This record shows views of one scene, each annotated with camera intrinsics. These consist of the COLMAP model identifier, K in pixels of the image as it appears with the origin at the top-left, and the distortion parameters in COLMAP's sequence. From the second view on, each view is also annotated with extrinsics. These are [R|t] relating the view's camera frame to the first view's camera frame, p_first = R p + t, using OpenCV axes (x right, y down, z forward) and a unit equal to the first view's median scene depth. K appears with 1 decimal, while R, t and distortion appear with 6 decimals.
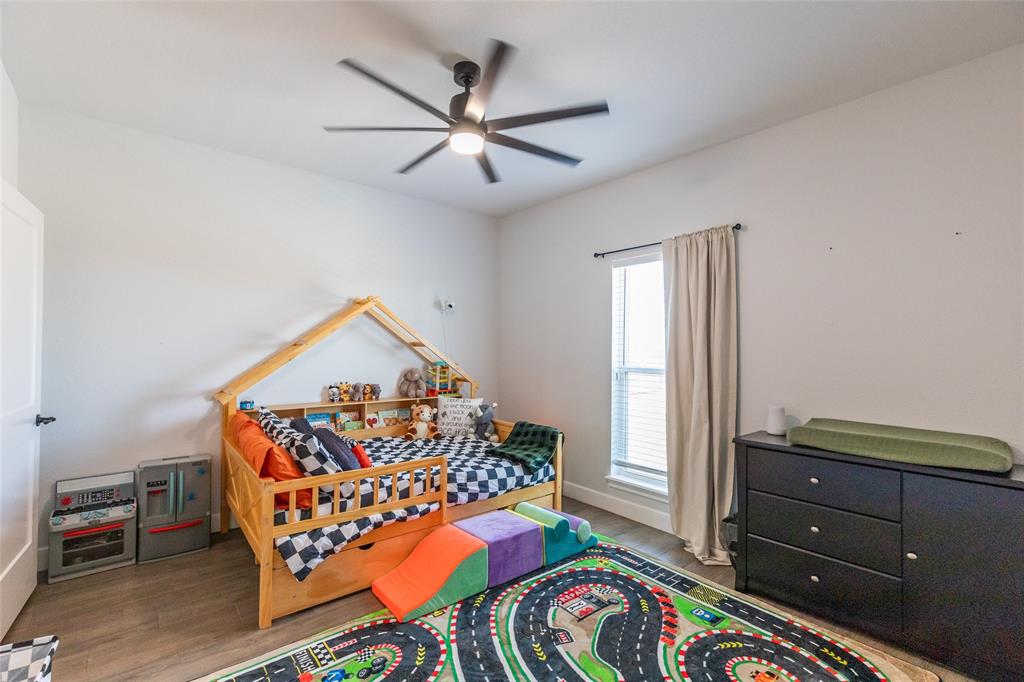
lens RADIAL K [[460.8, 0, 511.6], [0, 460.8, 340.1], [0, 0, 1]] dist [0.010079, -0.001267]
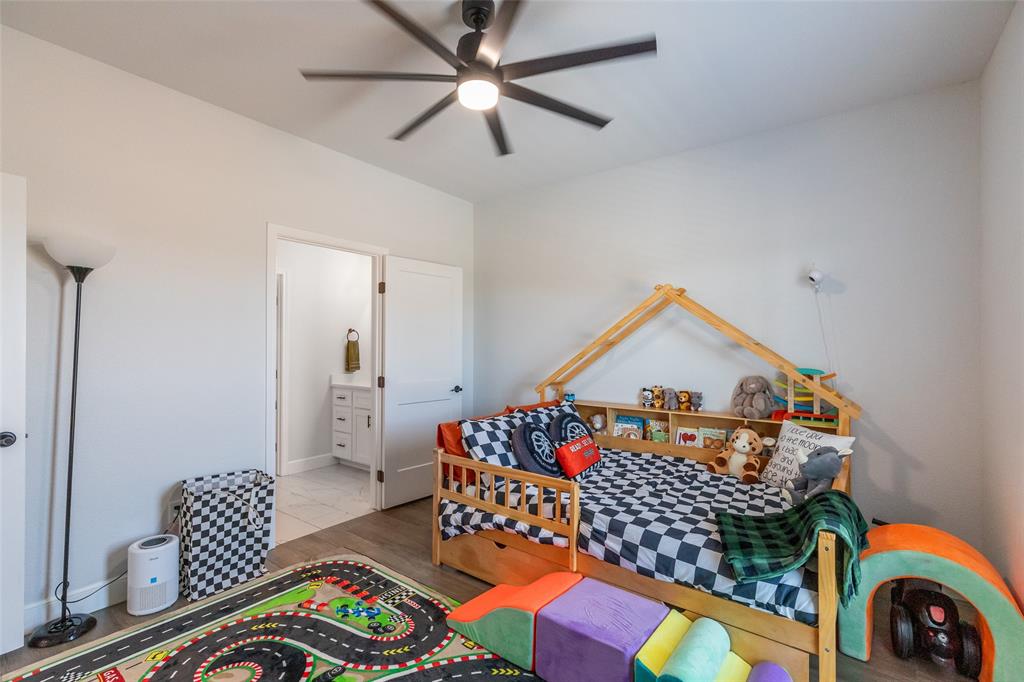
lens RADIAL K [[460.8, 0, 511.8], [0, 460.8, 341.3], [0, 0, 1]] dist [0.010079, -0.001267]
pose [[0.211735, -0.017623, -0.977168, 0.499382], [0.011692, 0.999812, -0.015498, 0.018427], [0.977257, -0.008143, 0.211901, 0.612570]]
